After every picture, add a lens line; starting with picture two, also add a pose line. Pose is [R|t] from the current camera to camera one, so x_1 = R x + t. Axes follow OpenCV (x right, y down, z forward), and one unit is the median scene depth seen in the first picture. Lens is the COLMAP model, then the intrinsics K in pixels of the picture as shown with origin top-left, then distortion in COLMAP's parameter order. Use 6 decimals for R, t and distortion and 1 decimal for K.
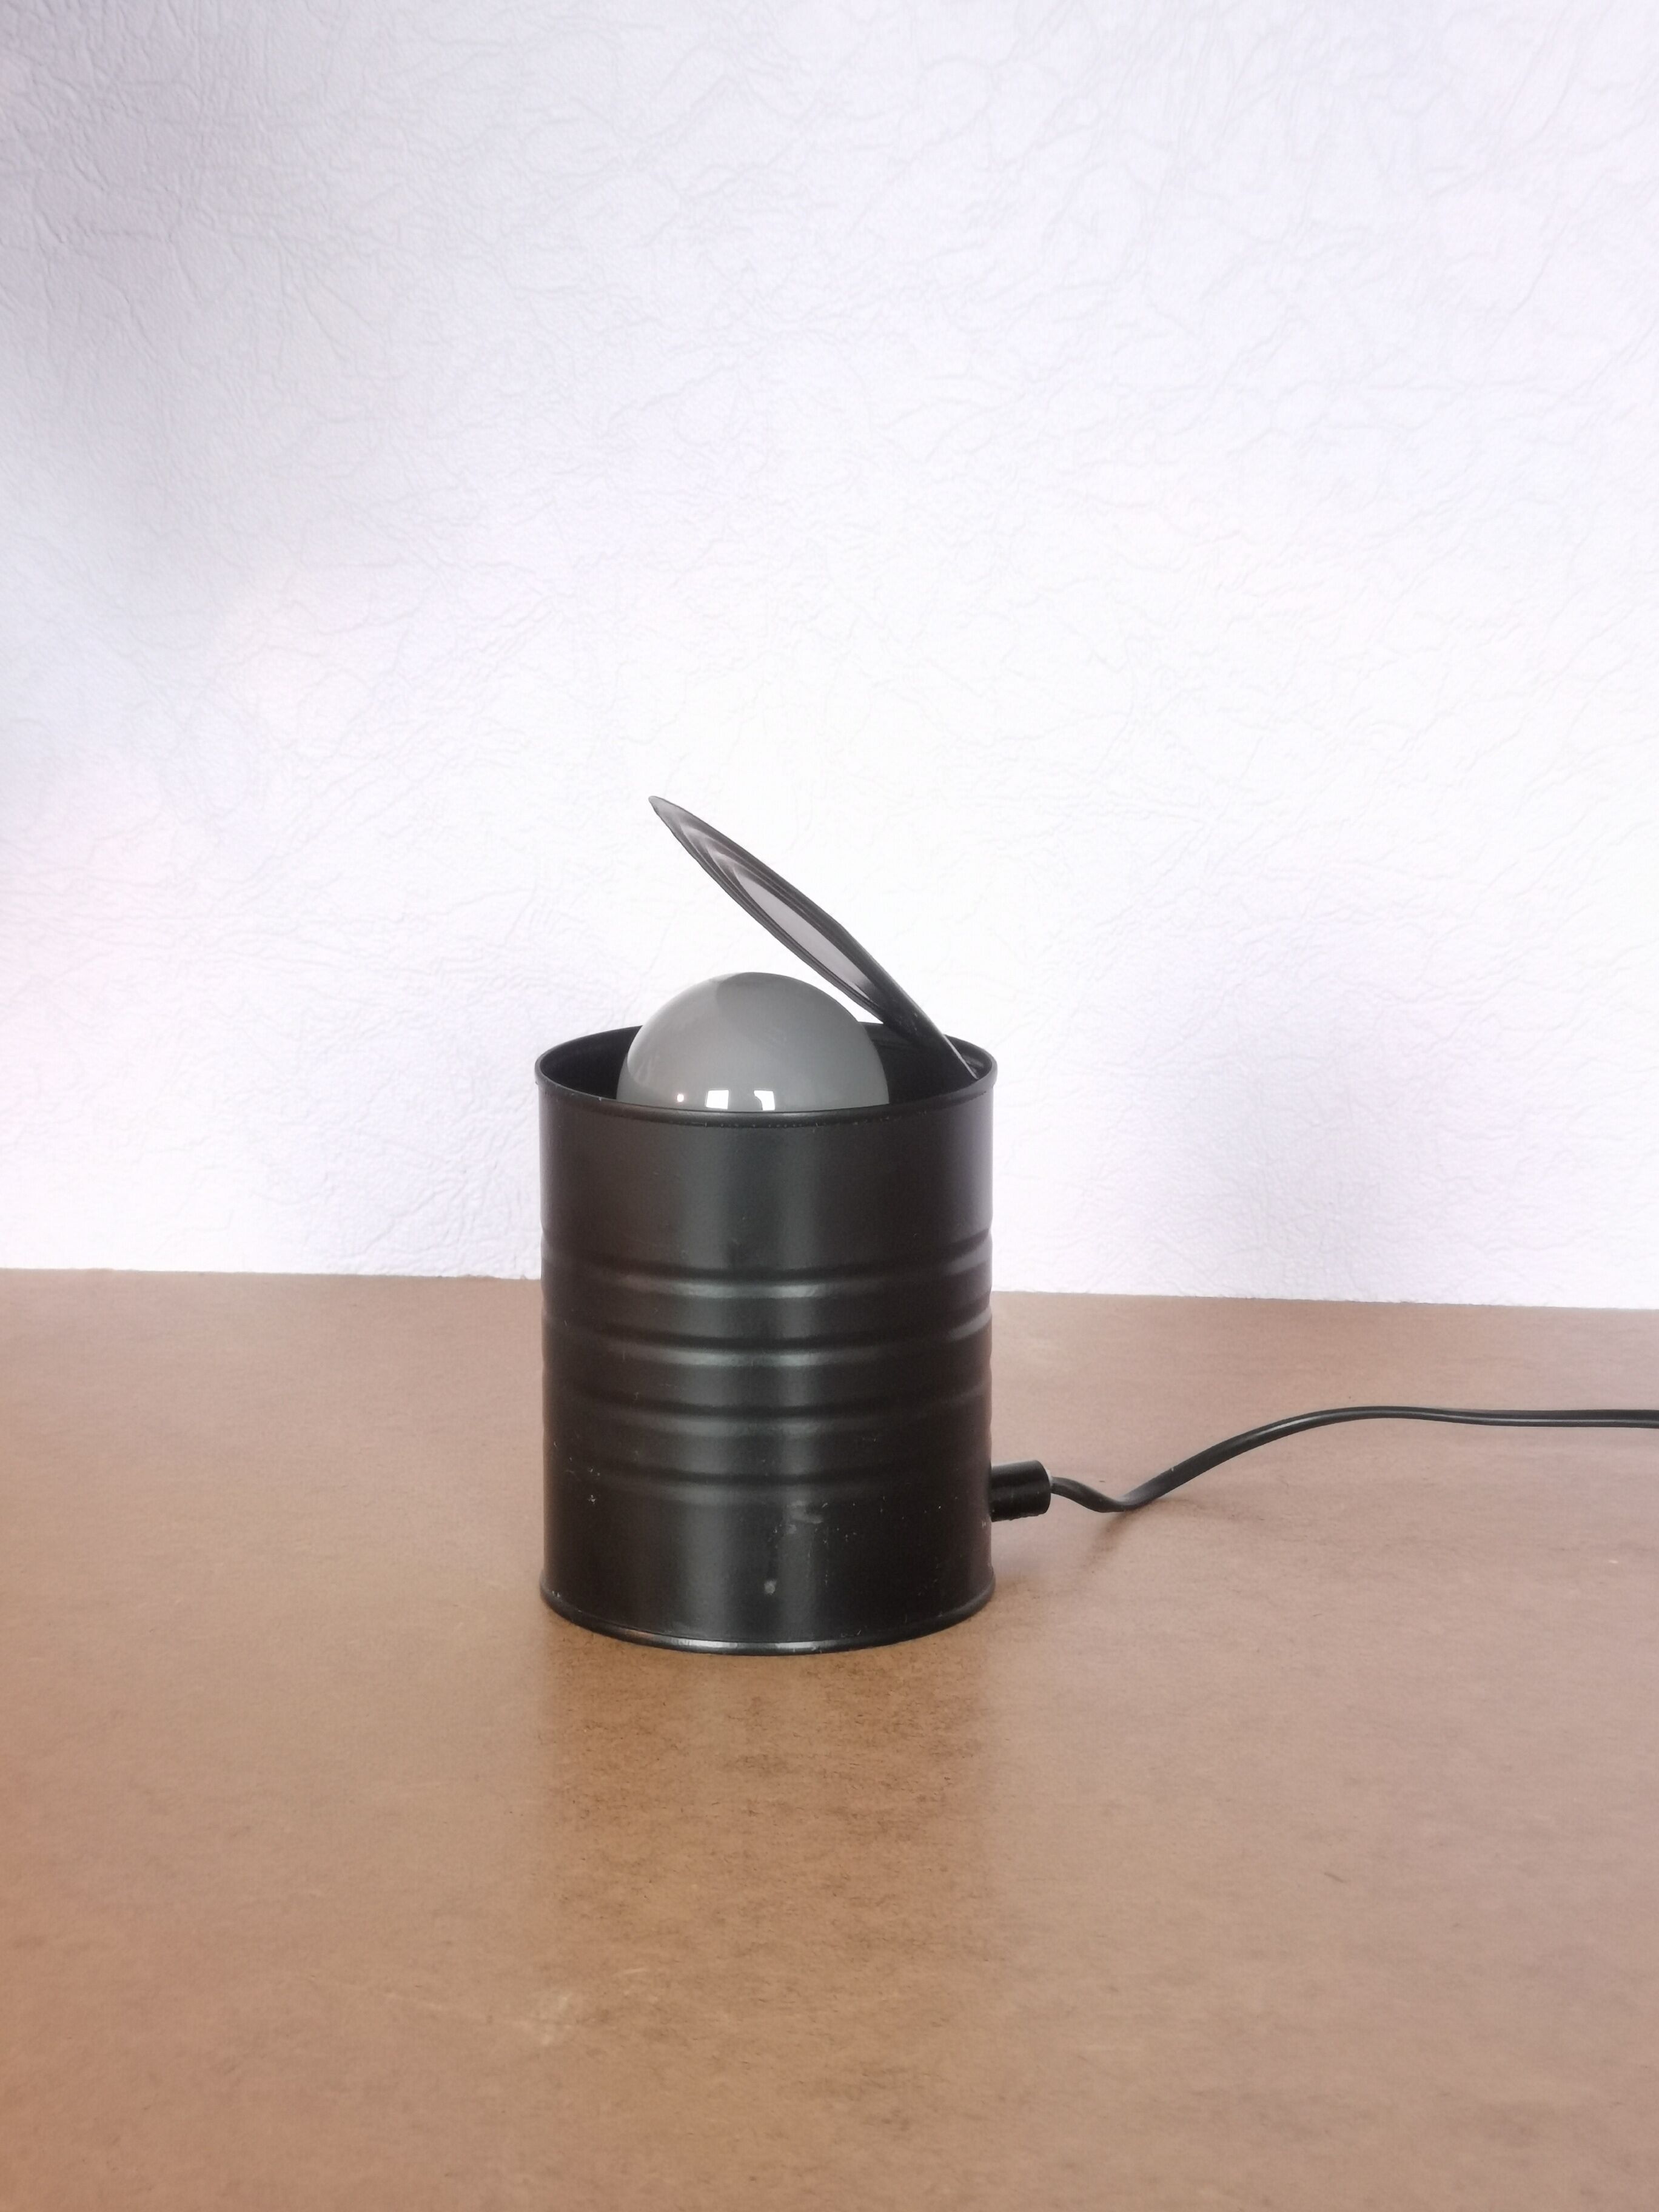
lens RADIAL K [[5432.9, 0, 829.0], [0, 5432.9, 1104.9], [0, 0, 1]] dist [-0.101666, 0.000000]
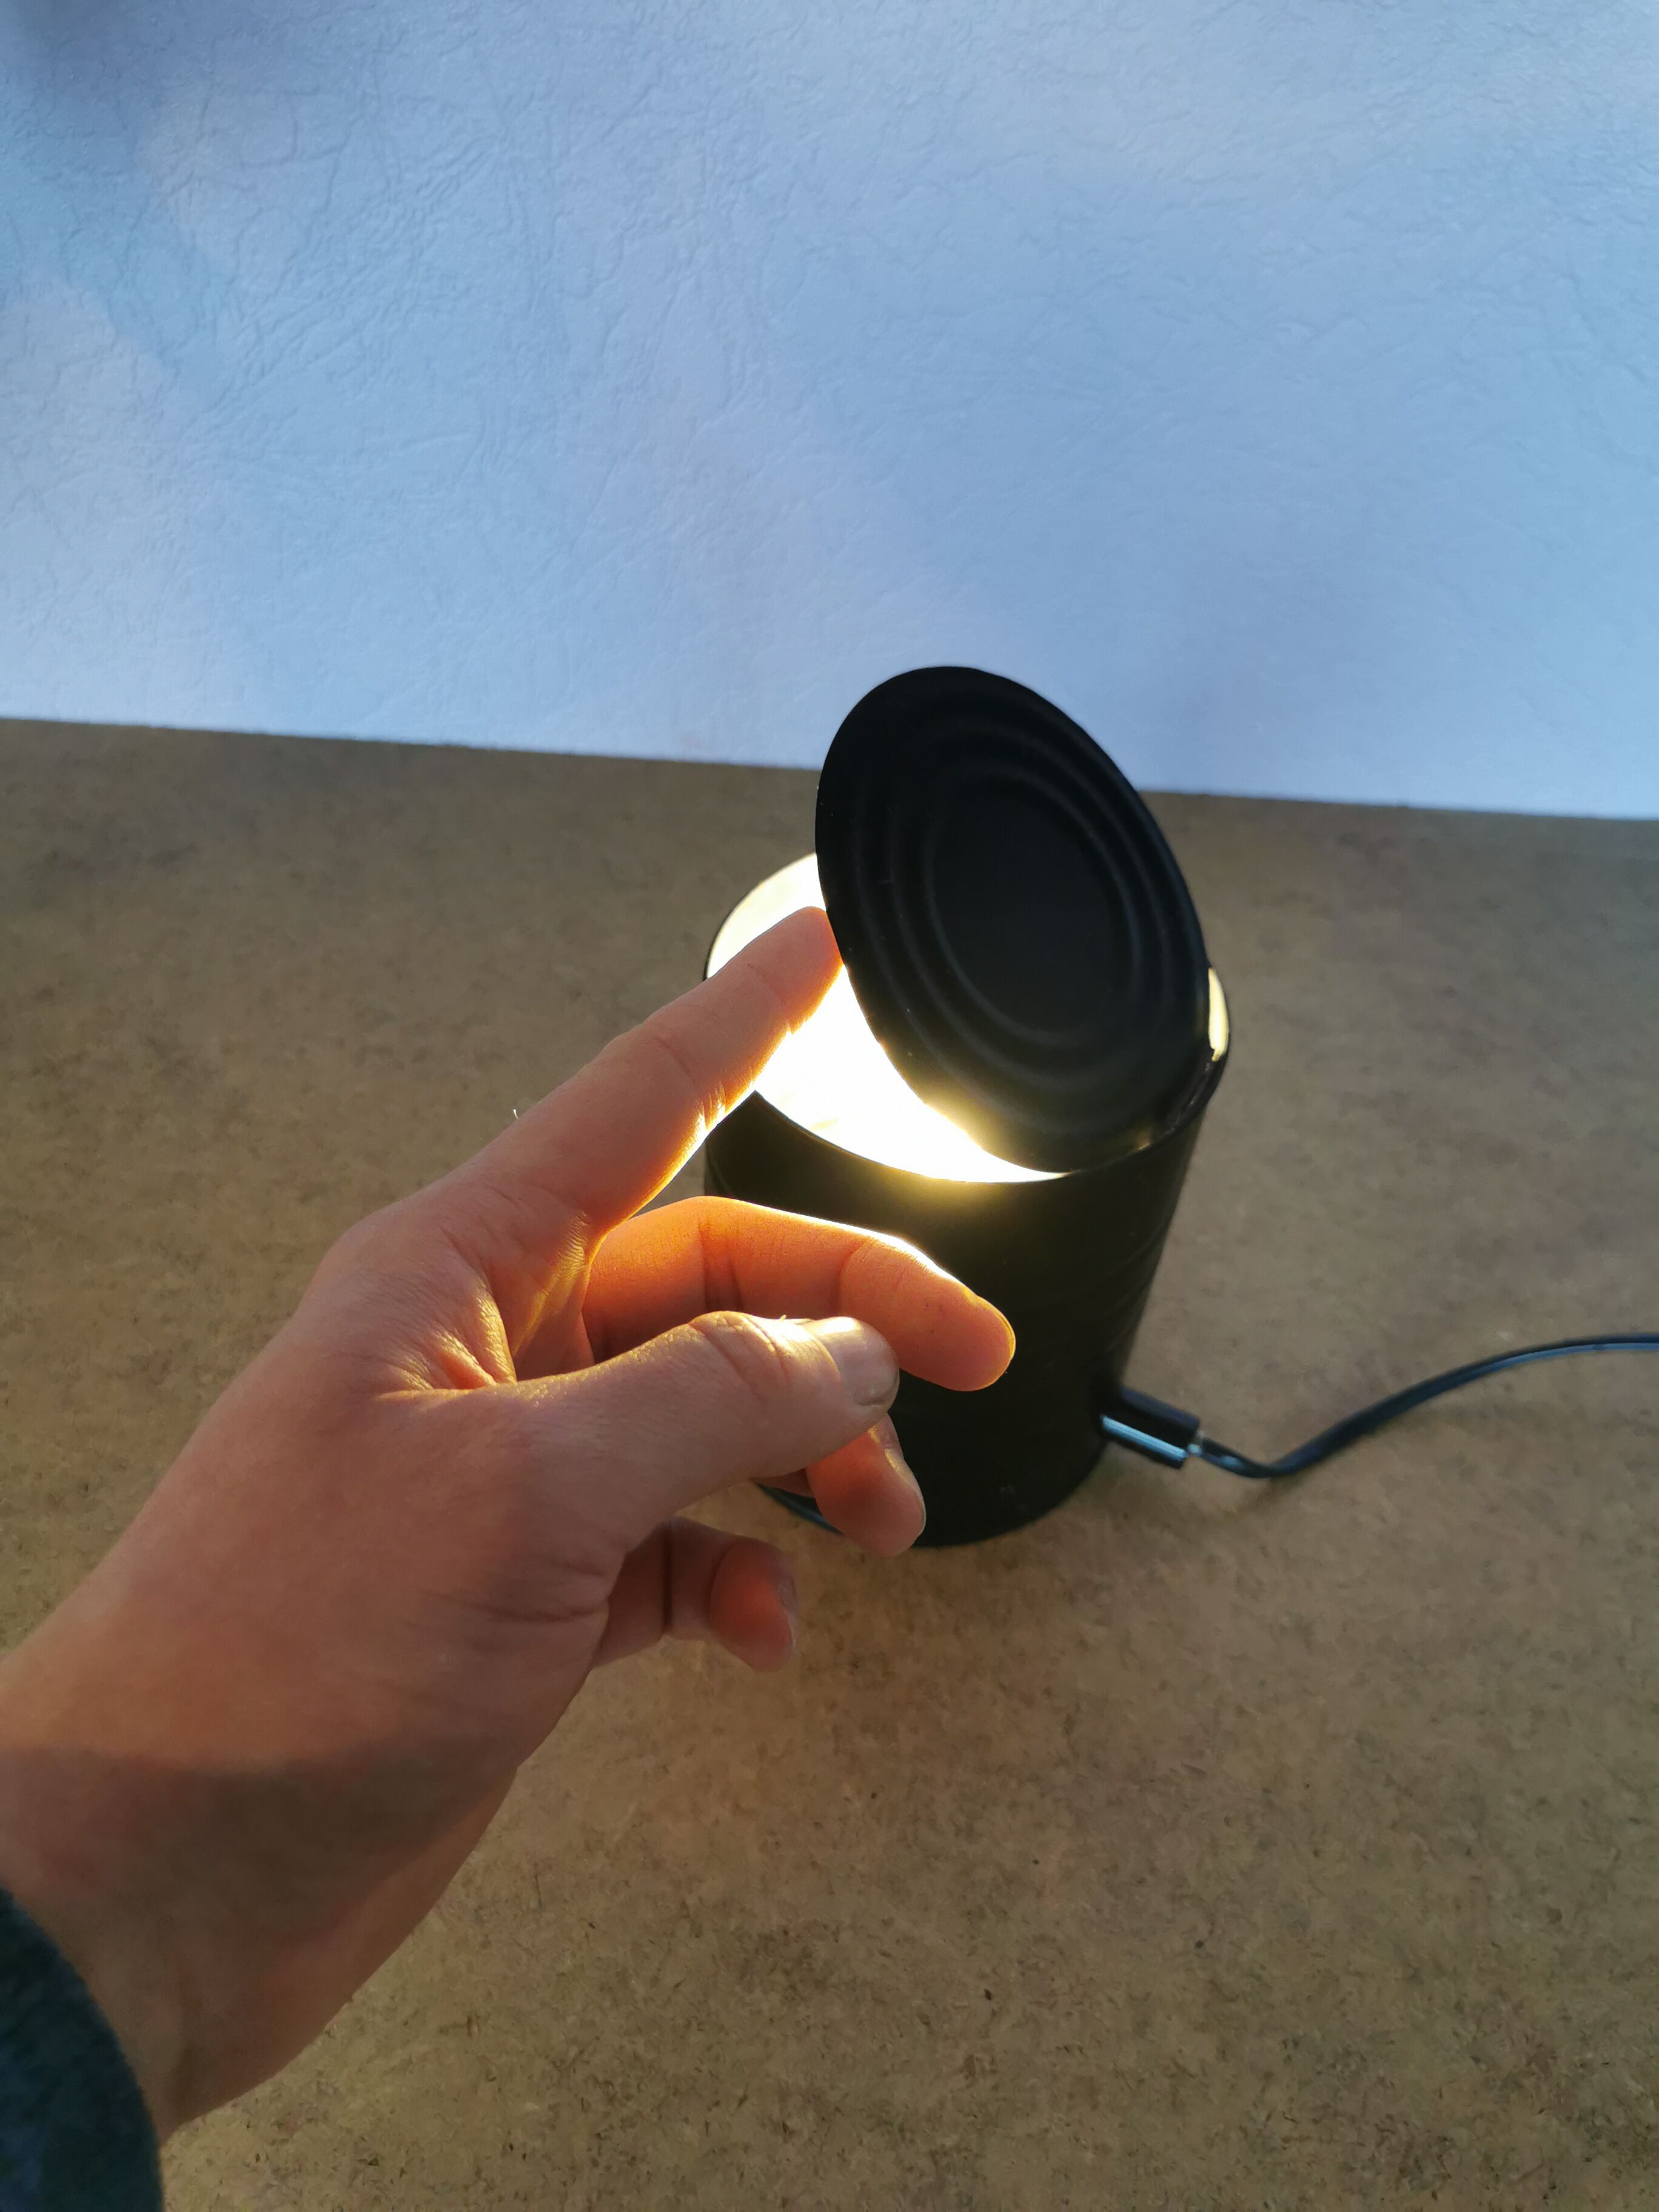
lens RADIAL K [[1759.8, 0, 838.4], [0, 1759.8, 1112.5], [0, 0, 1]] dist [-0.010812, -0.037744]
pose [[0.993418, -0.018687, 0.113007, -0.026324], [-0.047020, 0.833107, 0.551110, -0.125078], [-0.104445, -0.552796, 0.826745, 0.642710]]
